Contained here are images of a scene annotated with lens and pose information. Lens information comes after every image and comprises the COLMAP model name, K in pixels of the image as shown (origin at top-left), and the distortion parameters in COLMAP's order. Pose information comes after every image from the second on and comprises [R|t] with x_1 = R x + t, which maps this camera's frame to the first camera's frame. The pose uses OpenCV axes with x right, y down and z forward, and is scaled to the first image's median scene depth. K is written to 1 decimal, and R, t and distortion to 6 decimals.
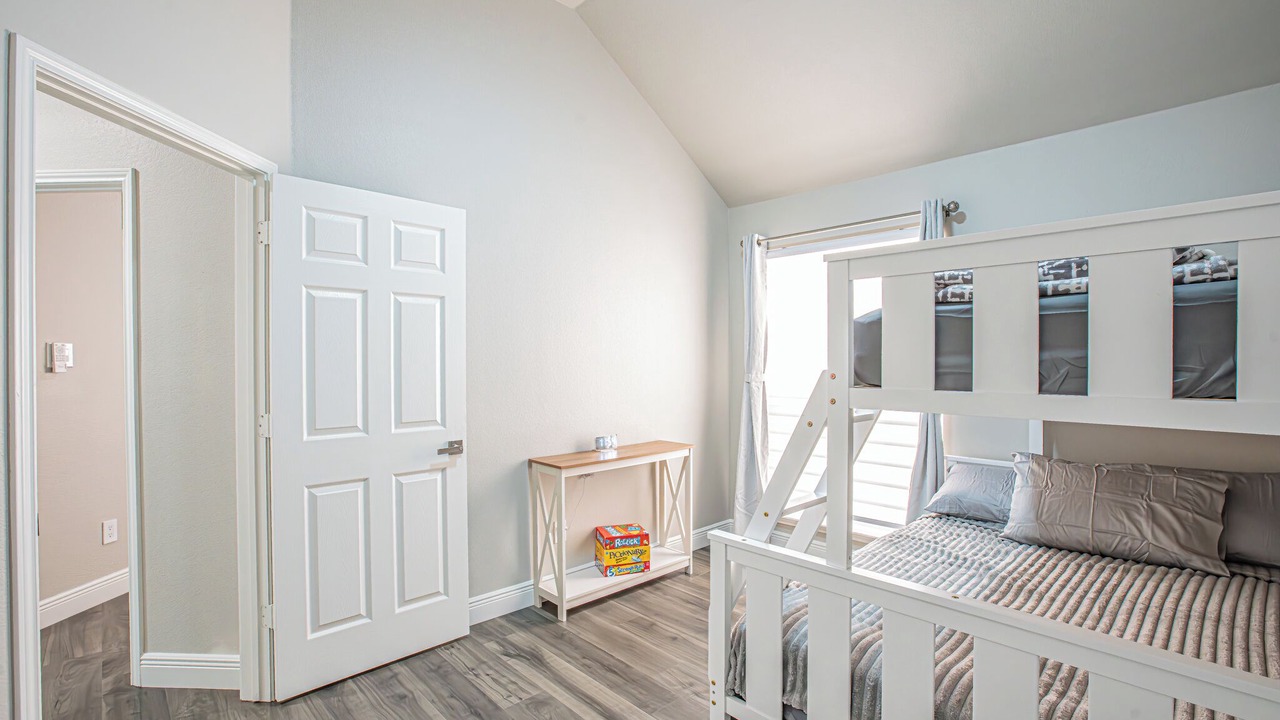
lens RADIAL K [[596.6, 0, 642.4], [0, 596.6, 364.4], [0, 0, 1]] dist [-0.003152, -0.000475]
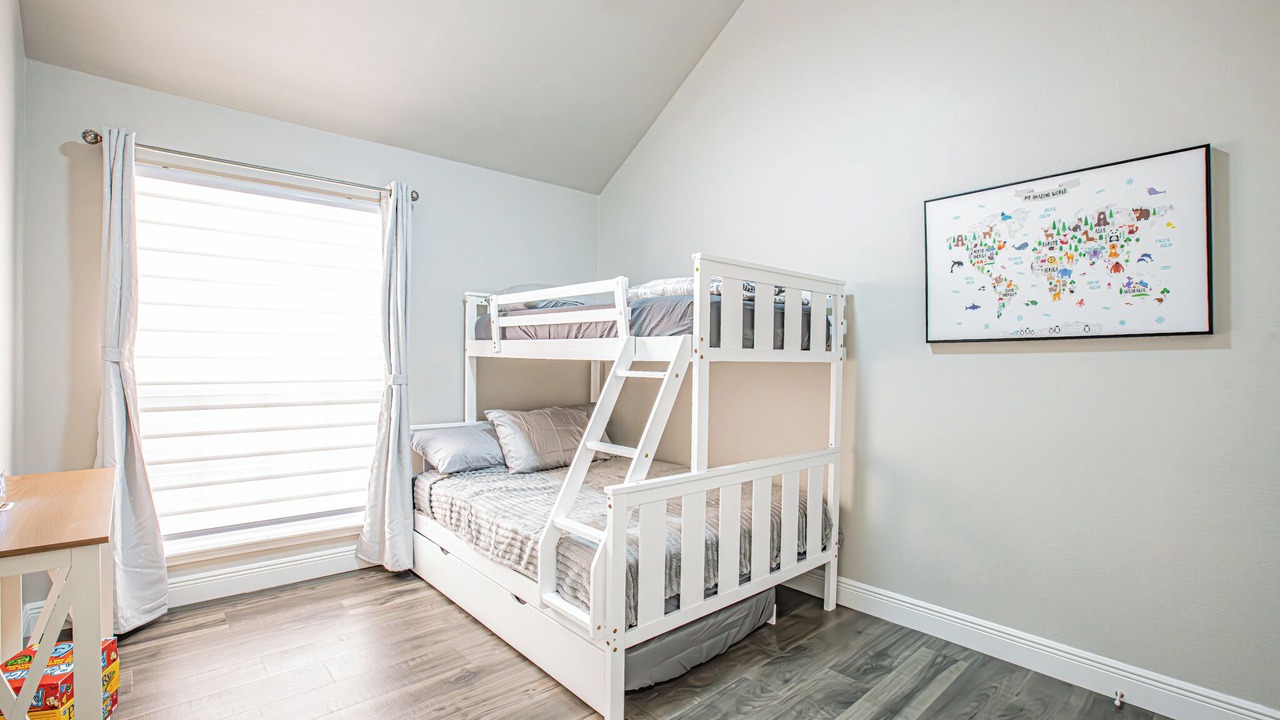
lens RADIAL K [[596.6, 0, 642.4], [0, 596.6, 364.4], [0, 0, 1]] dist [-0.003152, -0.000475]
pose [[0.063749, -0.012292, 0.997890, -0.926524], [-0.002289, 0.999920, 0.012463, 0.048925], [-0.997963, -0.003079, 0.063715, 0.885686]]
